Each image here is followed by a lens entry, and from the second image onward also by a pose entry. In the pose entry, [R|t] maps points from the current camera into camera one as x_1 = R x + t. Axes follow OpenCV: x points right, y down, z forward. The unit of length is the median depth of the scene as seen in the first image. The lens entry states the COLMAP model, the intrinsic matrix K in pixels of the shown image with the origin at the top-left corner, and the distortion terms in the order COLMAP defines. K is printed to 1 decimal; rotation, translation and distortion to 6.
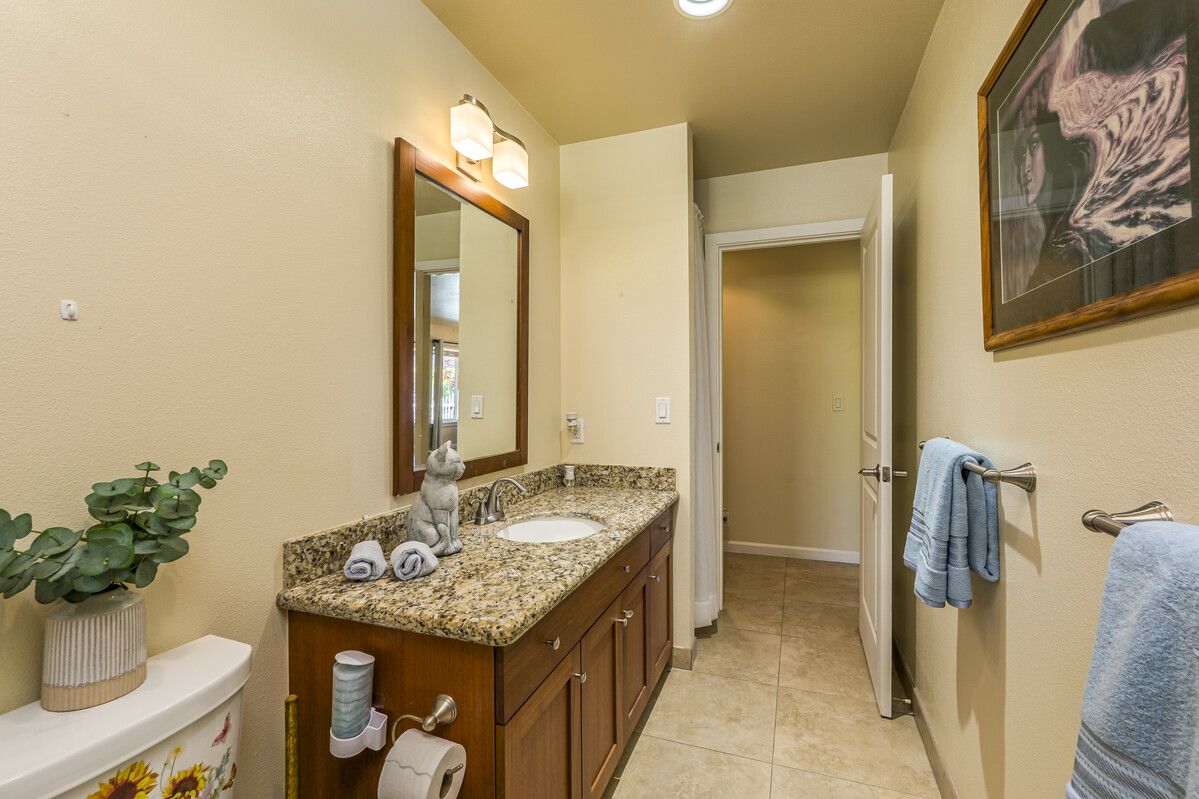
lens RADIAL K [[534.9, 0, 604.9], [0, 534.9, 400.0], [0, 0, 1]] dist [-0.003587, 0.000743]
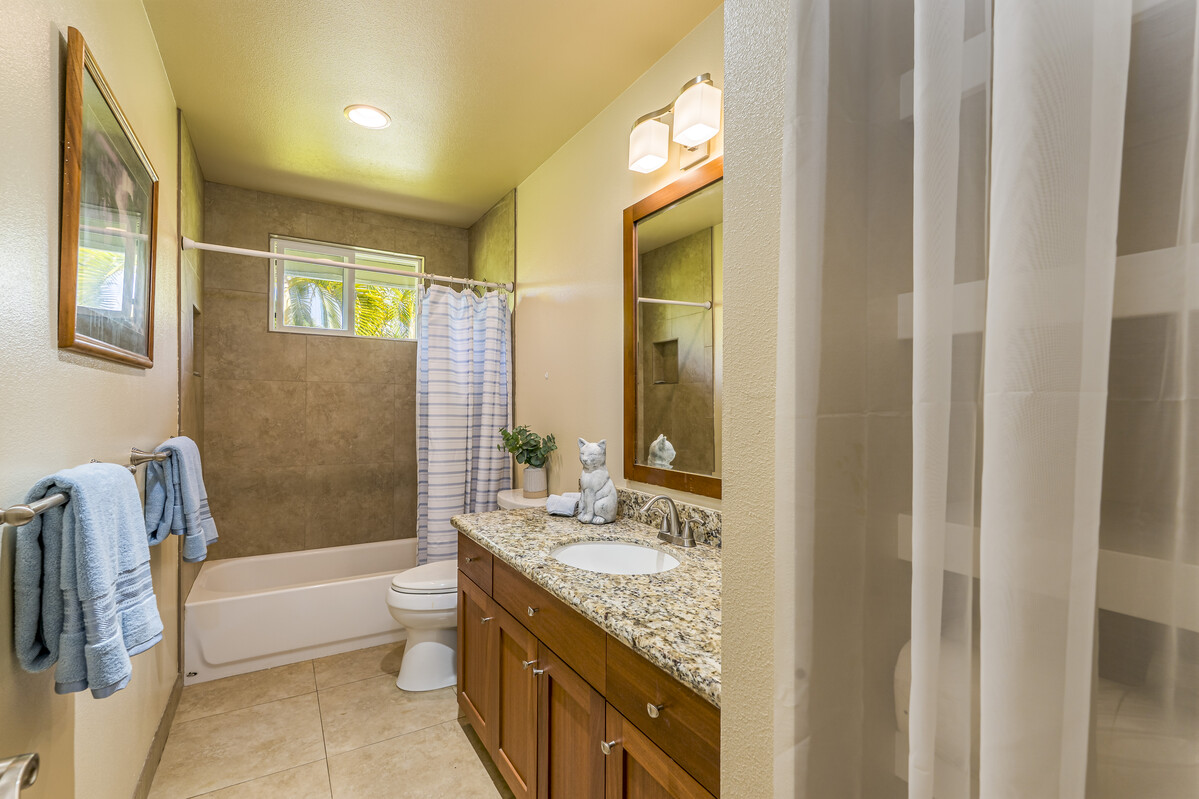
lens RADIAL K [[534.9, 0, 604.9], [0, 534.9, 400.0], [0, 0, 1]] dist [-0.003587, 0.000743]
pose [[-0.619874, -0.007643, -0.784664, 0.704485], [-0.011413, 0.999935, -0.000724, -0.017470], [0.784618, 0.008506, -0.619921, 1.795459]]
